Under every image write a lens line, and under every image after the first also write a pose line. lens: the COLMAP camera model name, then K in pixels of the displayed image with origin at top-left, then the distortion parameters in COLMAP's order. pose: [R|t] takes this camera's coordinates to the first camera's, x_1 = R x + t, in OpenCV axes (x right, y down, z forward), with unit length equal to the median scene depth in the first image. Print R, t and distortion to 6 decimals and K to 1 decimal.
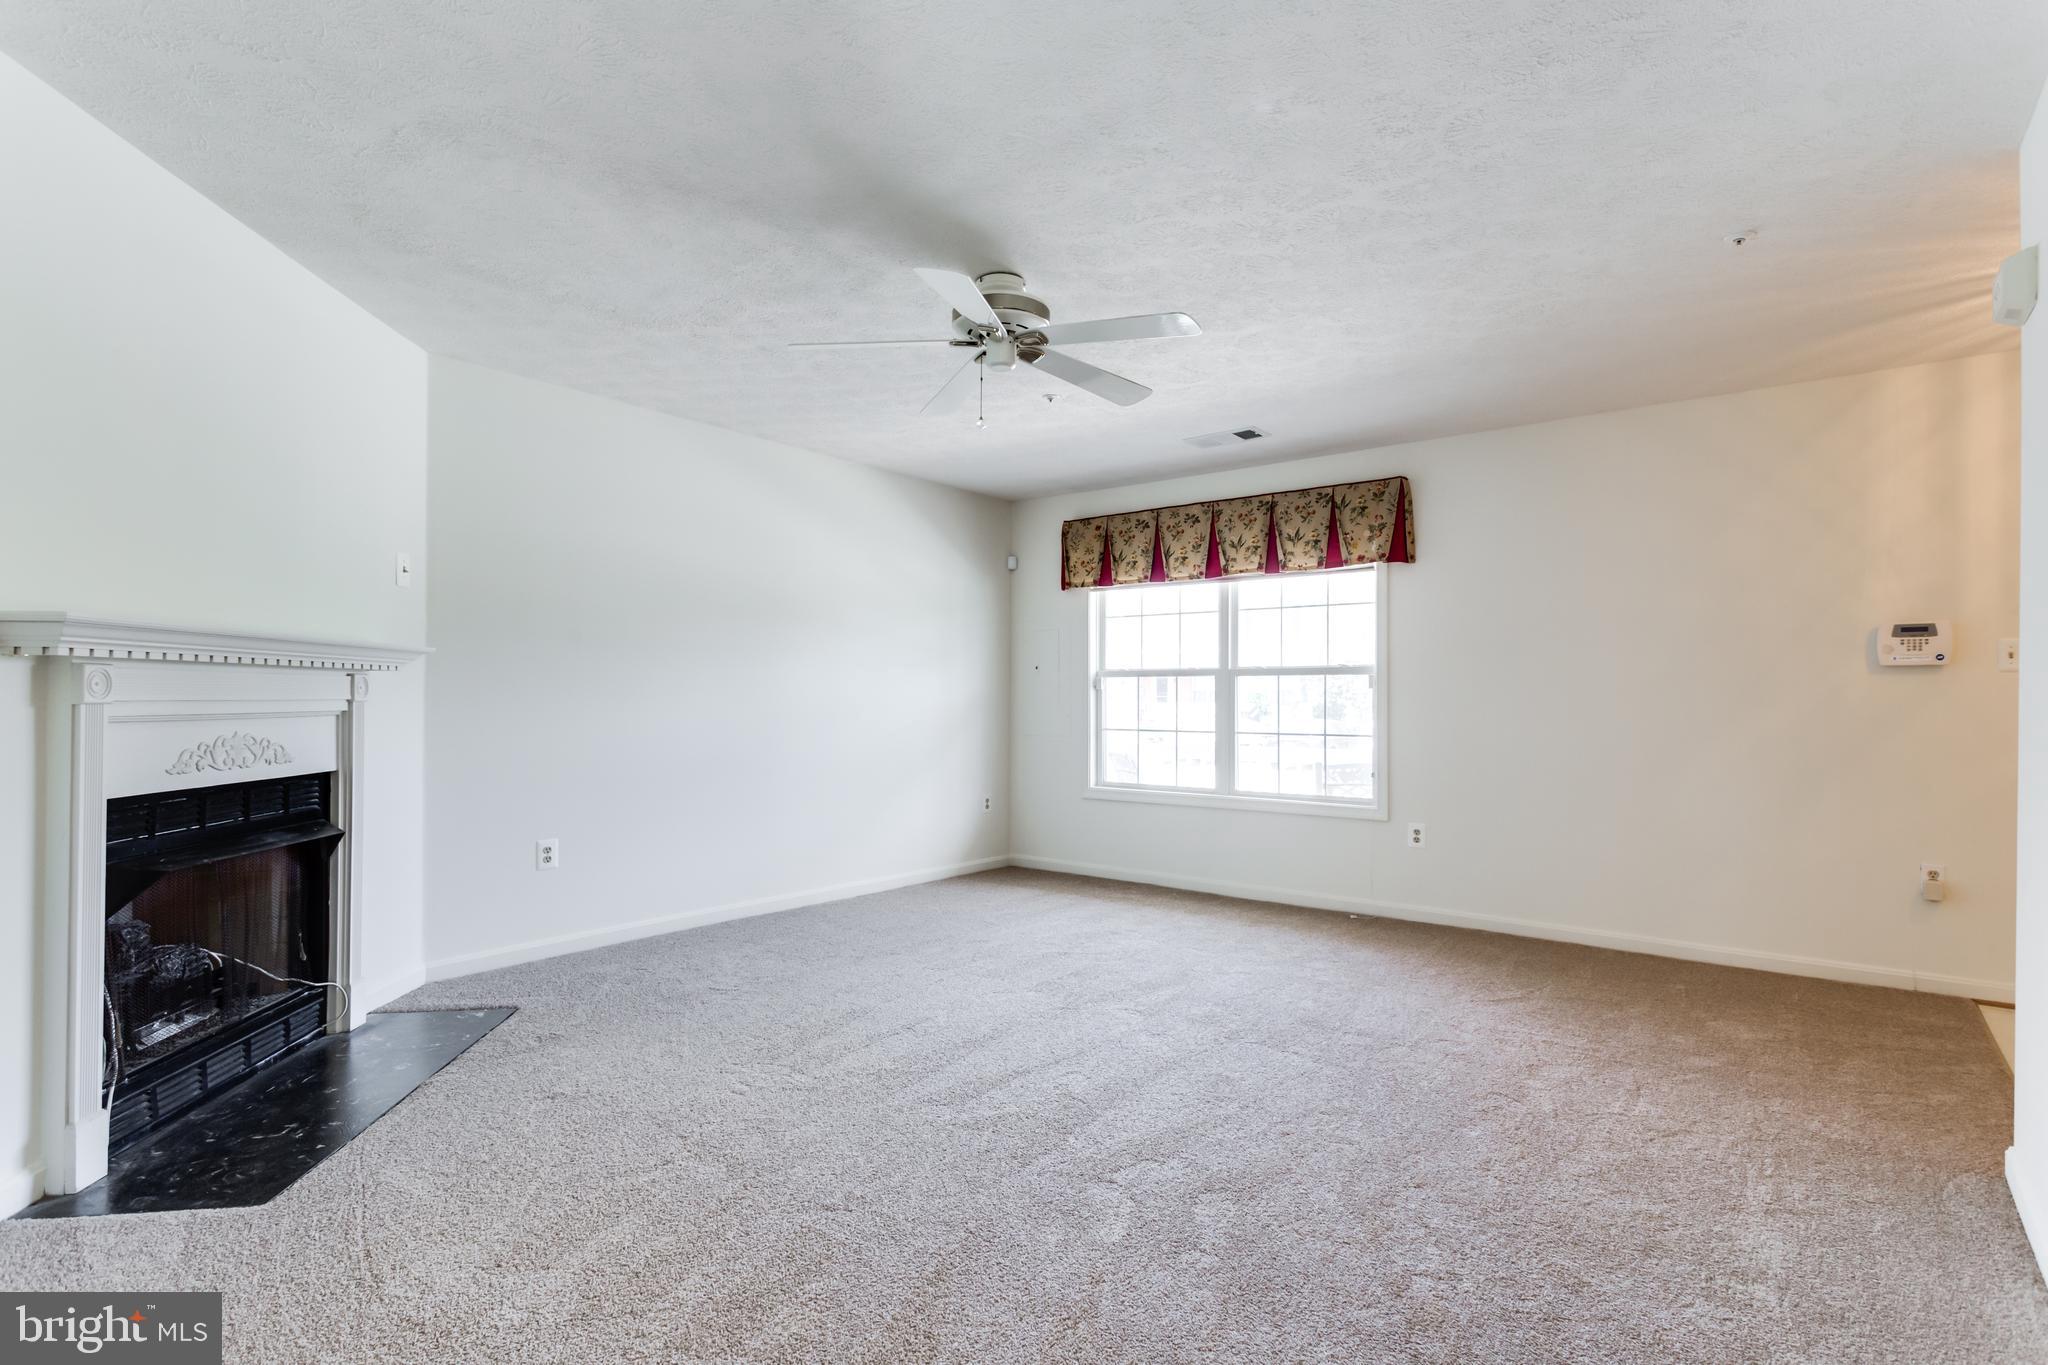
lens RADIAL K [[996.6, 0, 1019.2], [0, 996.6, 672.1], [0, 0, 1]] dist [0.001491, -0.000646]
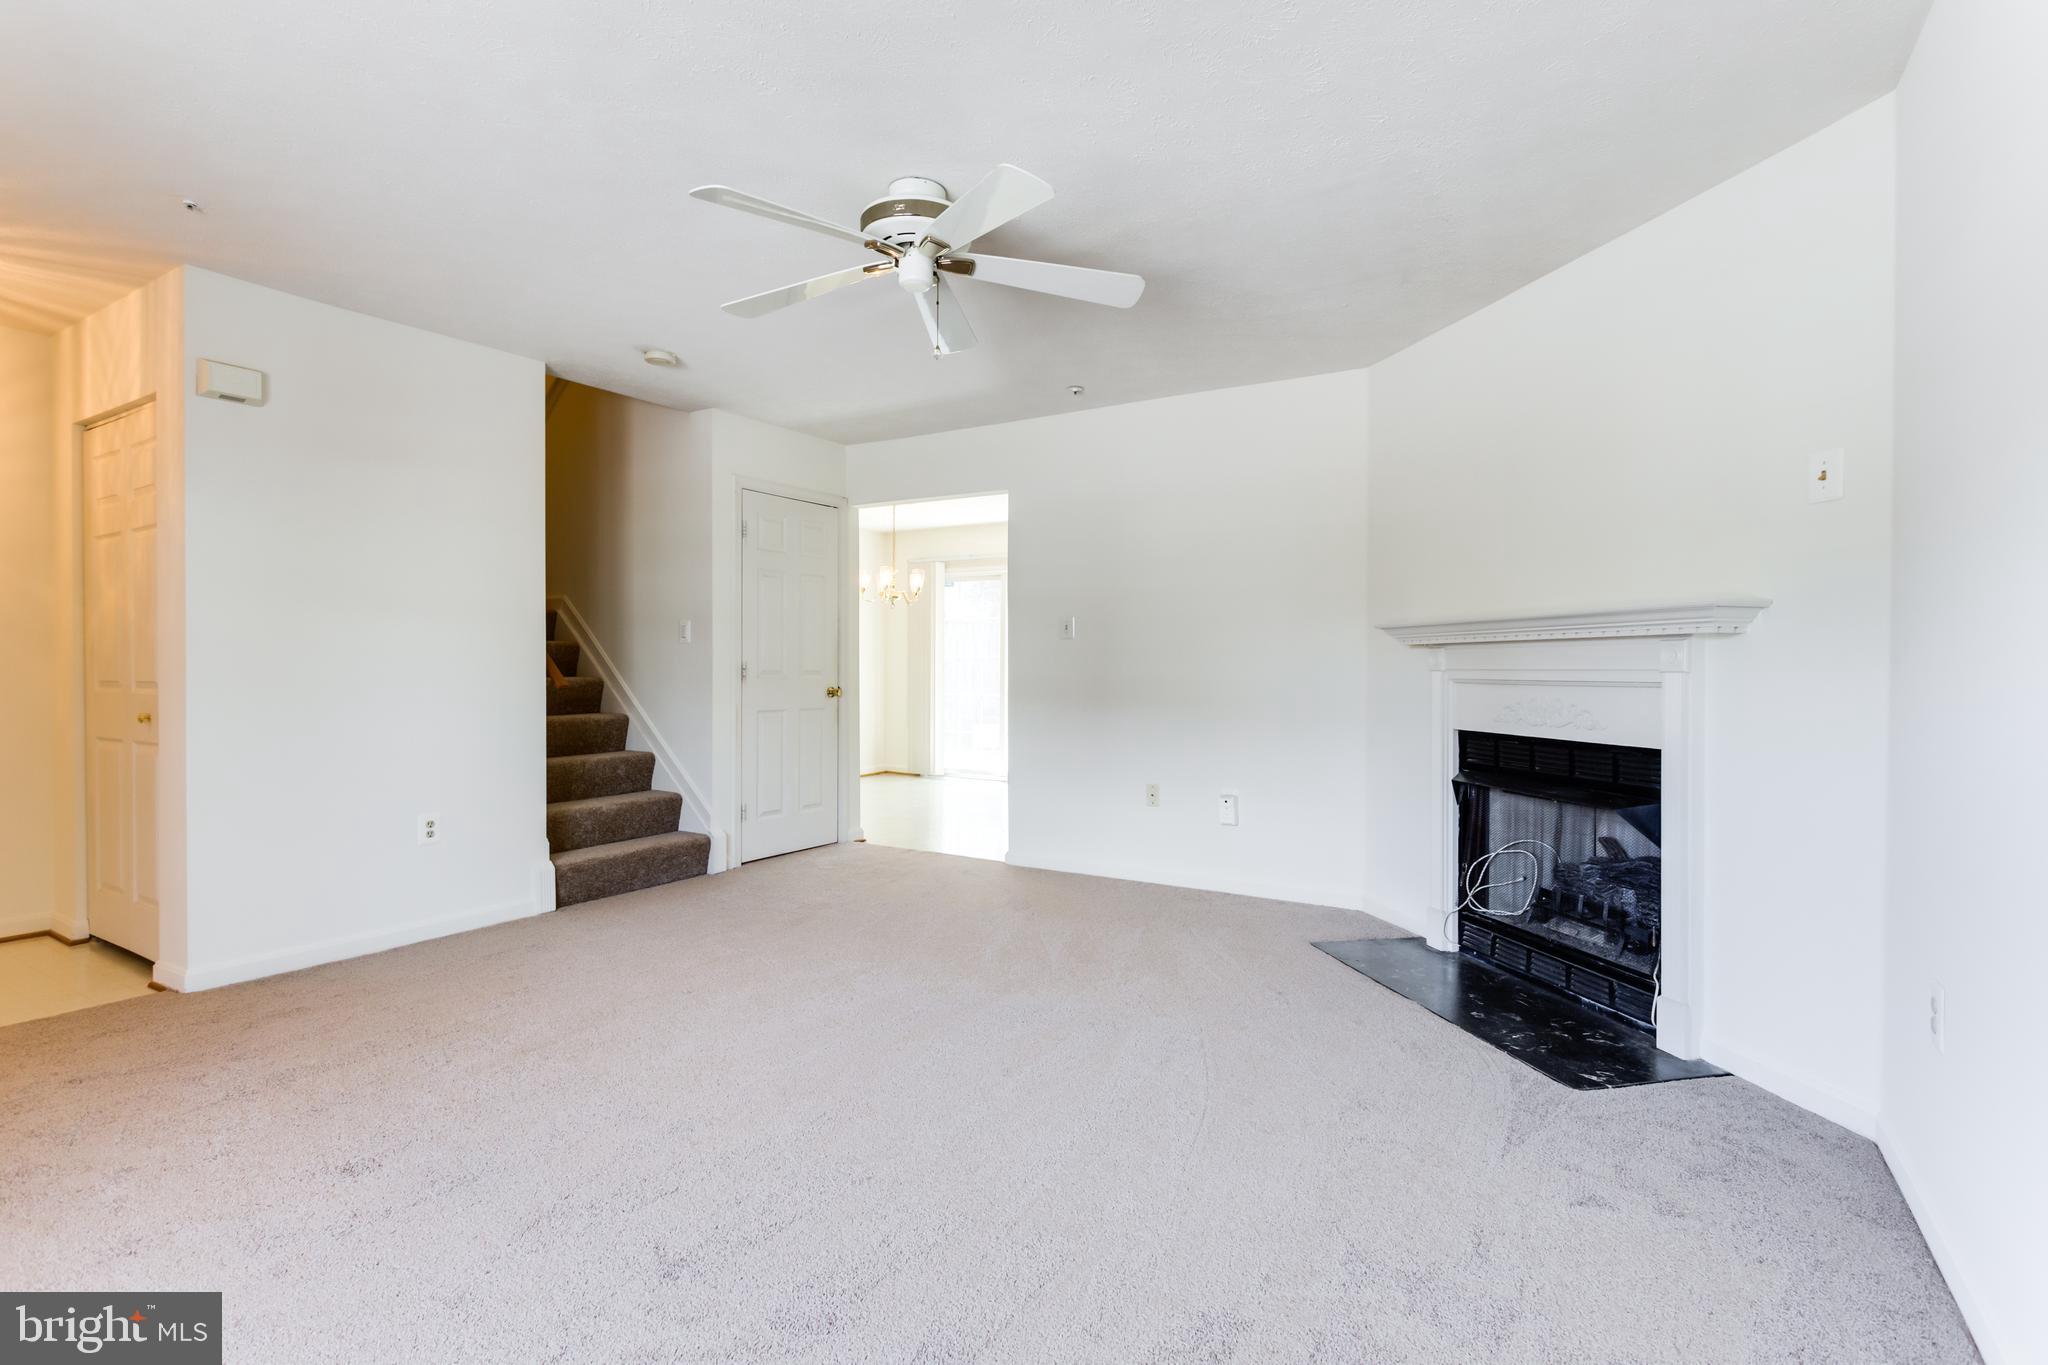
lens RADIAL K [[996.6, 0, 1019.2], [0, 996.6, 672.1], [0, 0, 1]] dist [0.001491, -0.000646]
pose [[-0.995373, 0.000188, -0.096082, -0.017554], [0.001605, 0.999891, -0.014673, 0.025237], [0.096069, -0.014760, -0.995265, 1.143526]]
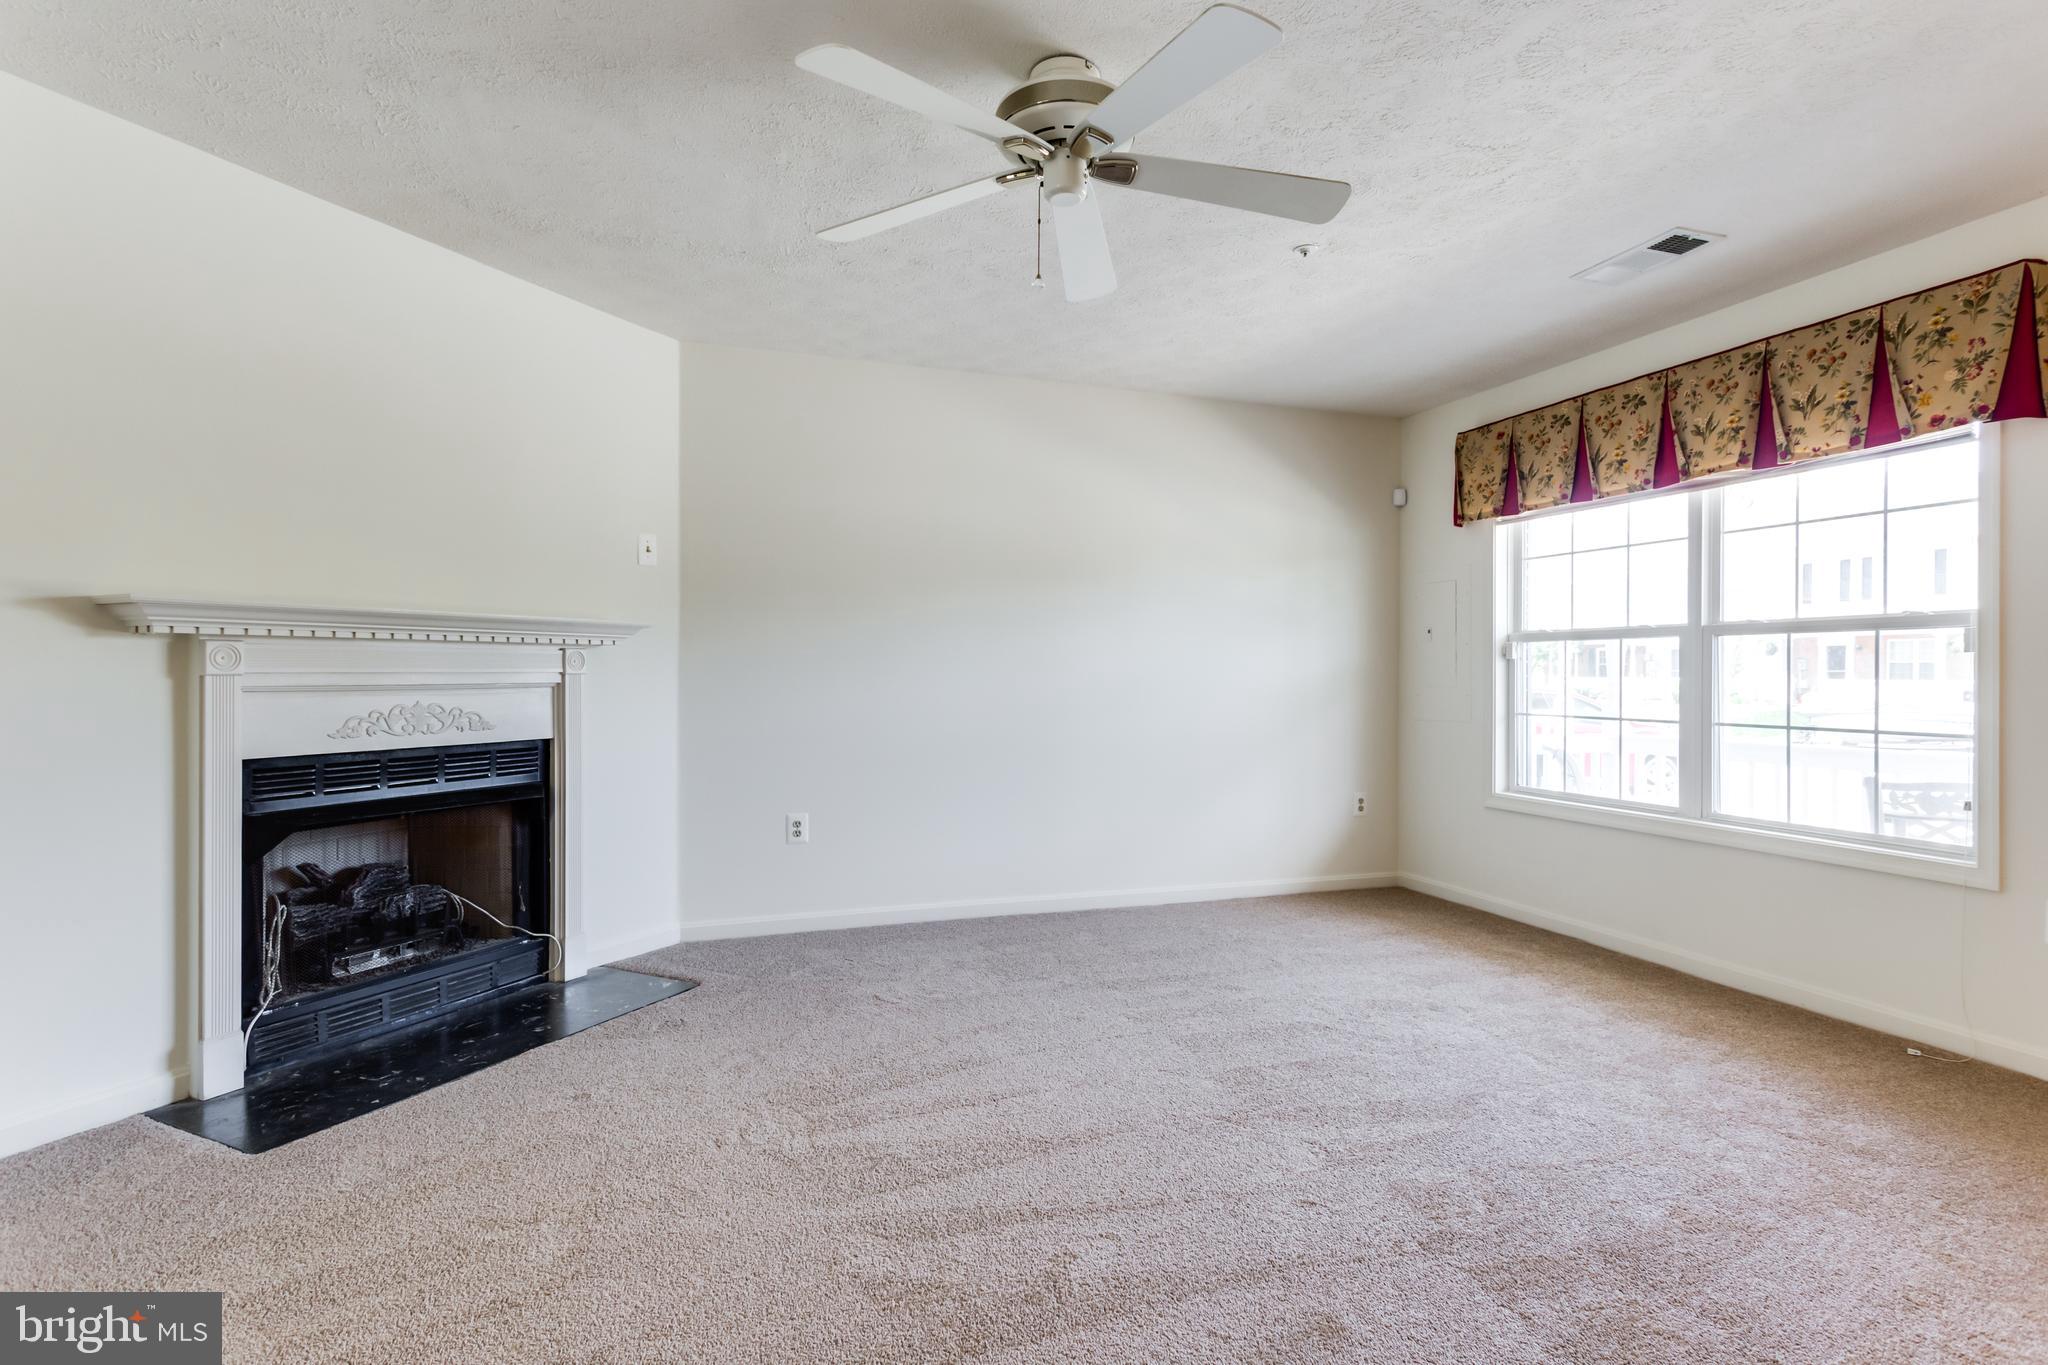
lens RADIAL K [[985.9, 0, 1026.7], [0, 985.9, 666.0], [0, 0, 1]] dist [0.000437, -0.002261]
pose [[0.841079, -0.005148, -0.540887, 0.201758], [0.014984, 0.999793, 0.013784, 0.008482], [0.540704, -0.019699, 0.840982, 0.240356]]
